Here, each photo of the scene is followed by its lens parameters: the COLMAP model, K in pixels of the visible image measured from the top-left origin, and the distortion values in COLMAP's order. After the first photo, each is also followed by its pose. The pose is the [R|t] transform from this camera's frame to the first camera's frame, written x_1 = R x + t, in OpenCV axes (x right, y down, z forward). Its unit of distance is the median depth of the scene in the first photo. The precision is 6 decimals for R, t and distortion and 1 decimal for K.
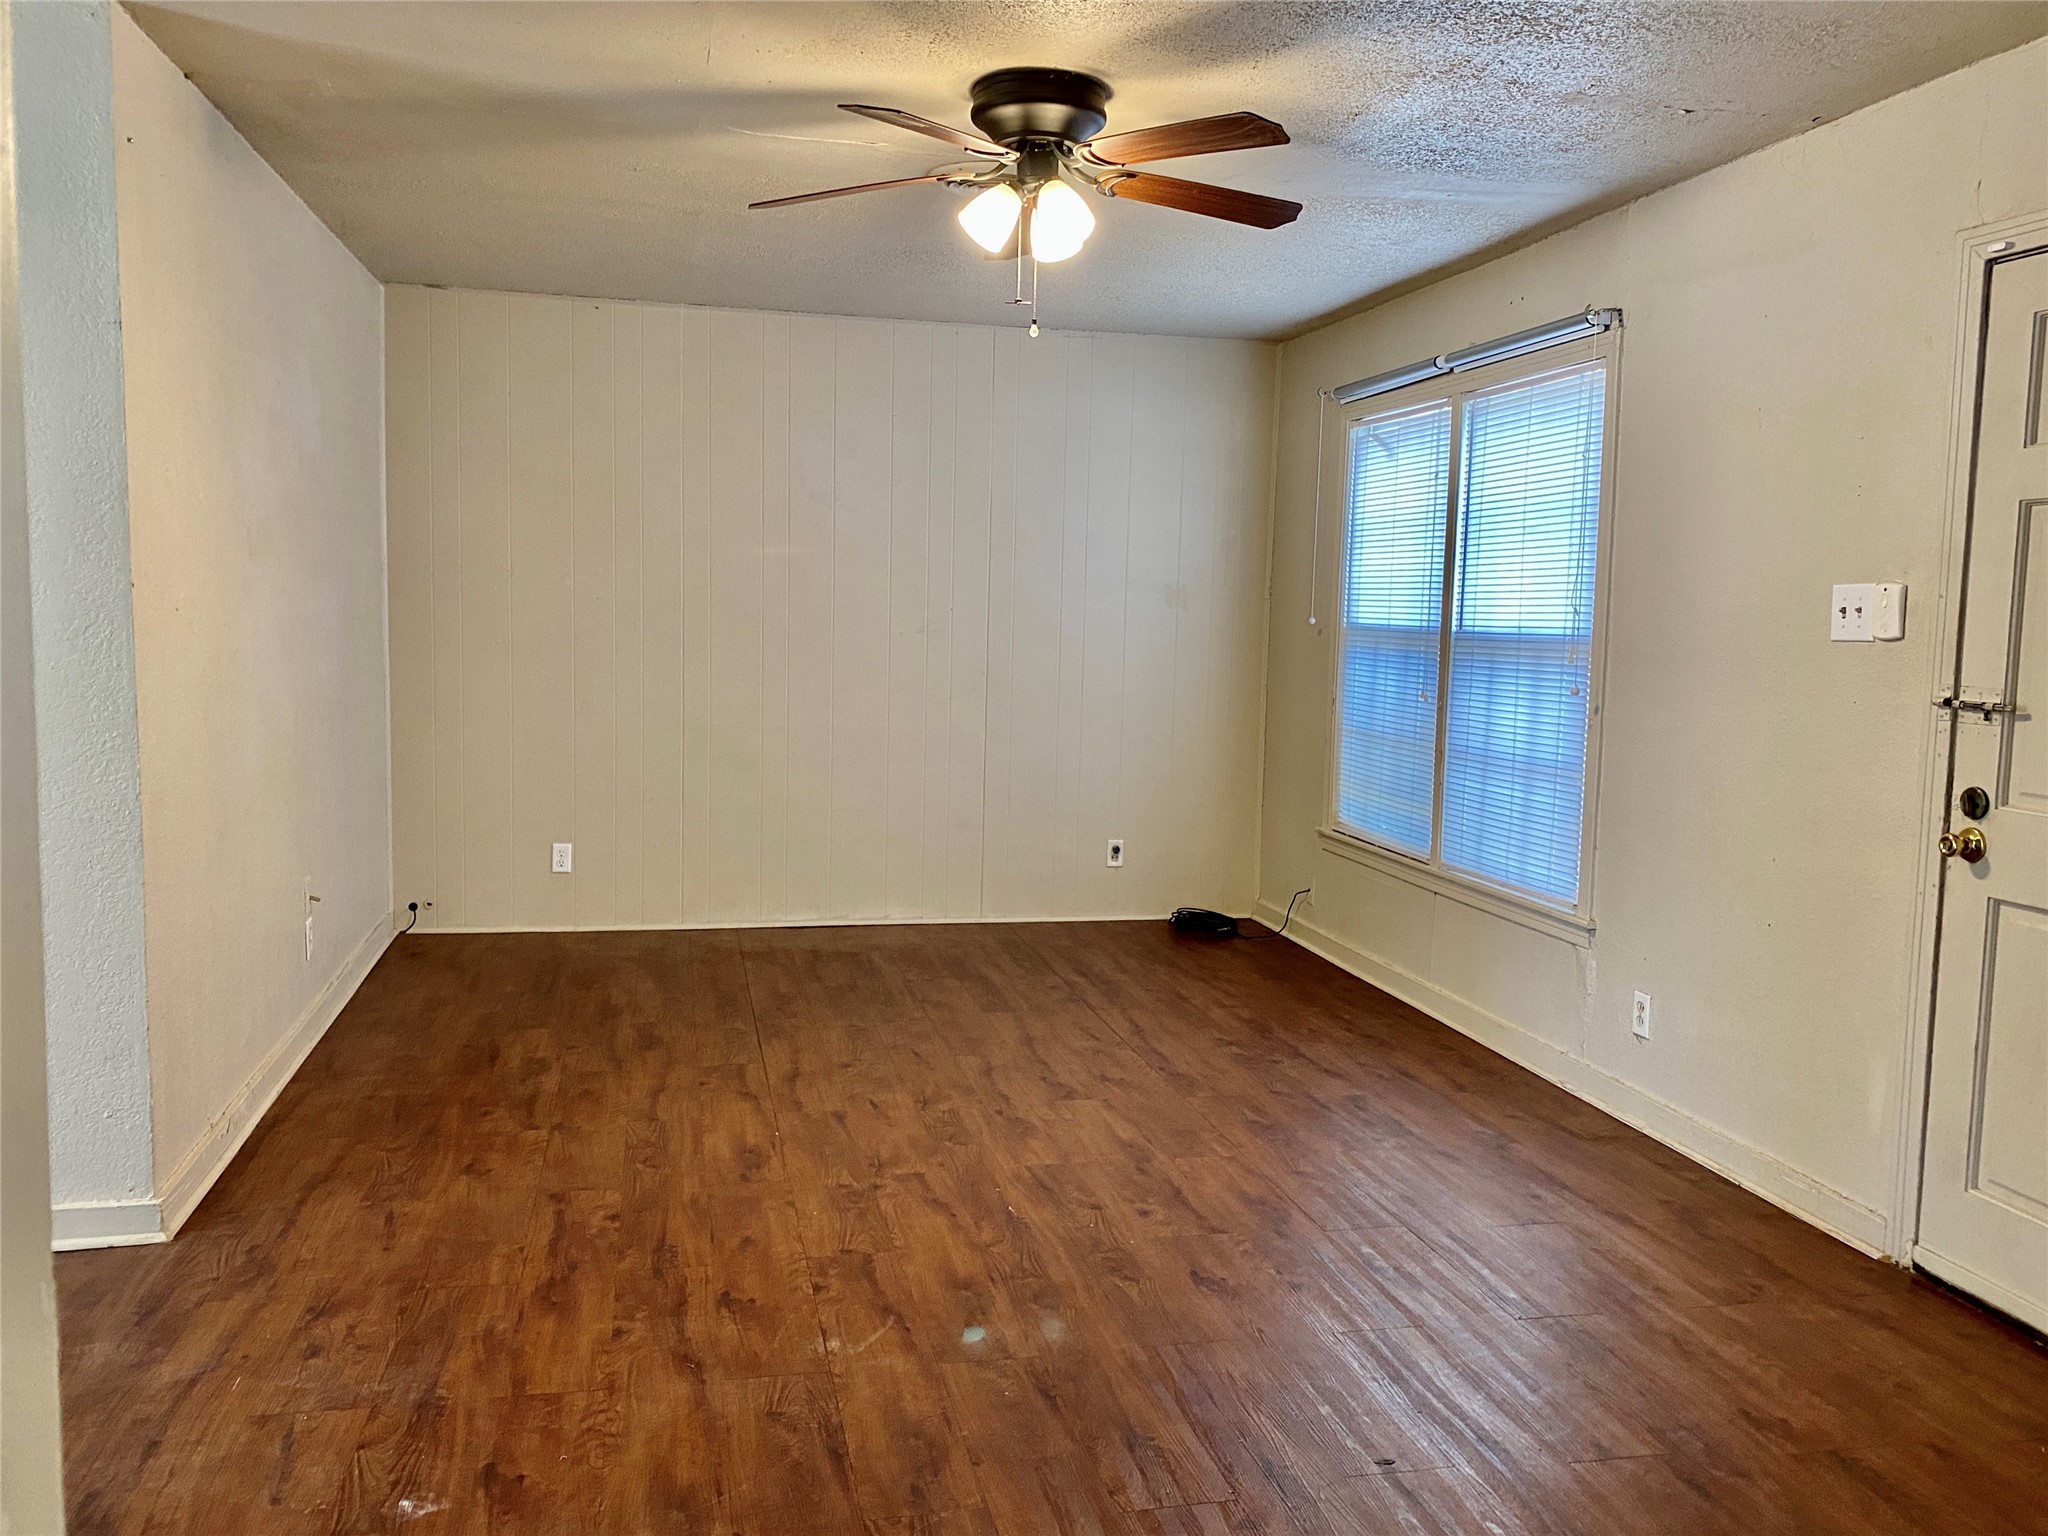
lens RADIAL K [[1604.6, 0, 1018.7], [0, 1604.6, 756.3], [0, 0, 1]] dist [0.036277, -0.036134]
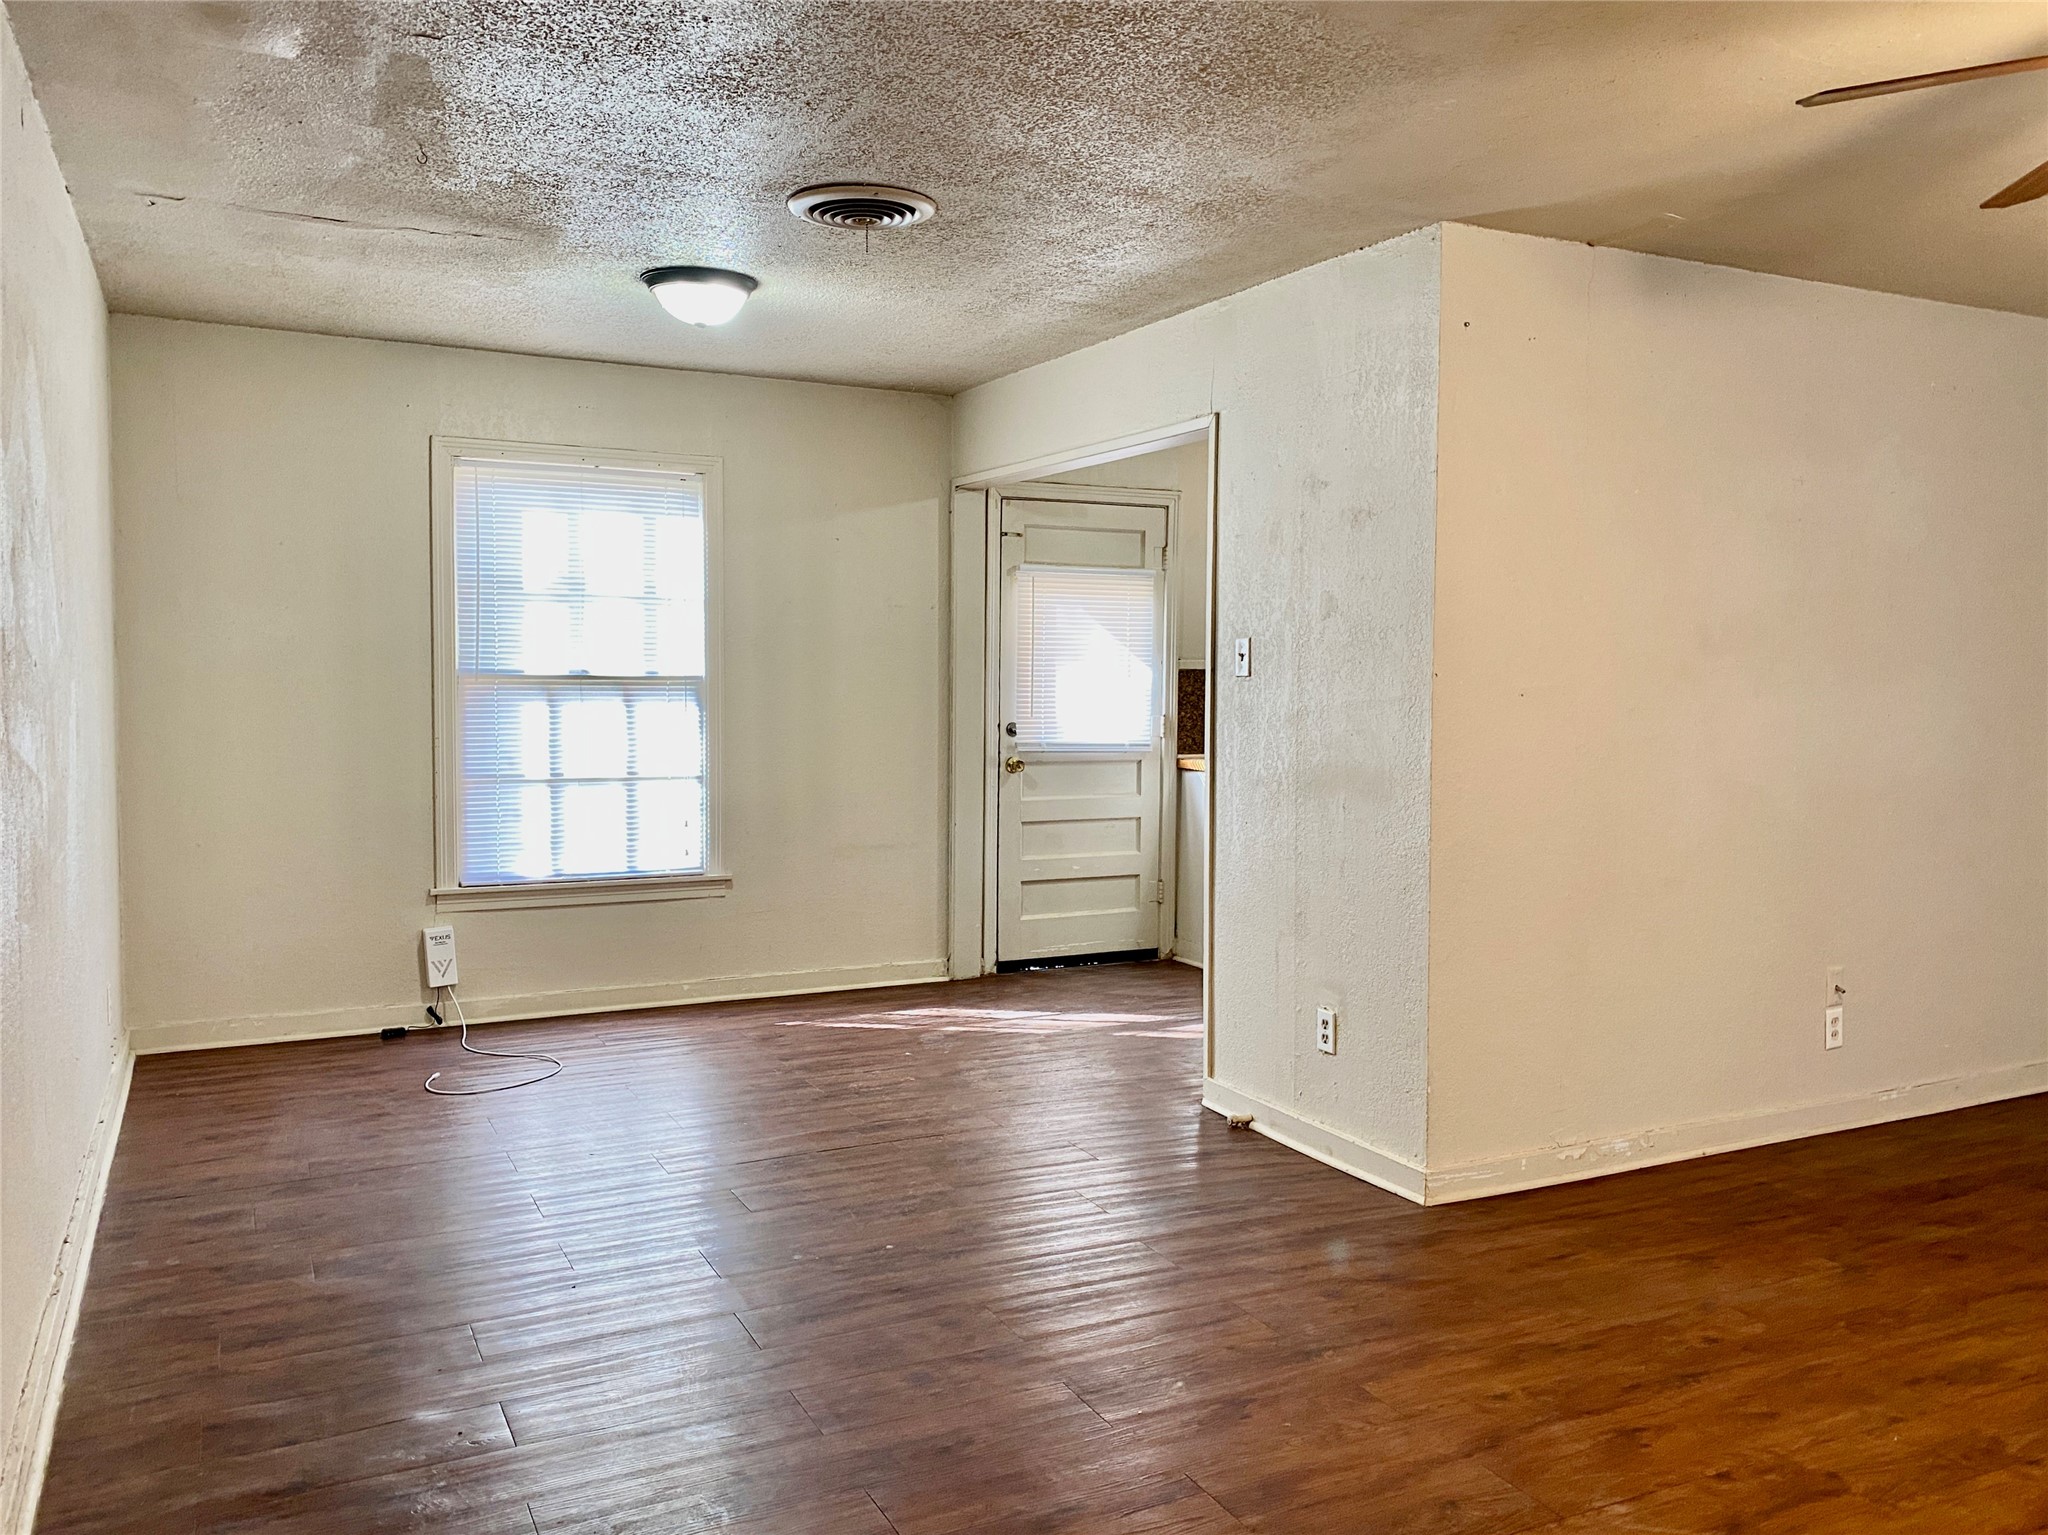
lens RADIAL K [[1604.6, 0, 1025.0], [0, 1604.6, 780.9], [0, 0, 1]] dist [0.036277, -0.036134]
pose [[0.247213, 0.052217, -0.967553, 0.551372], [-0.095513, 0.994997, 0.029294, -0.029037], [0.964242, 0.085172, 0.250964, 0.351526]]
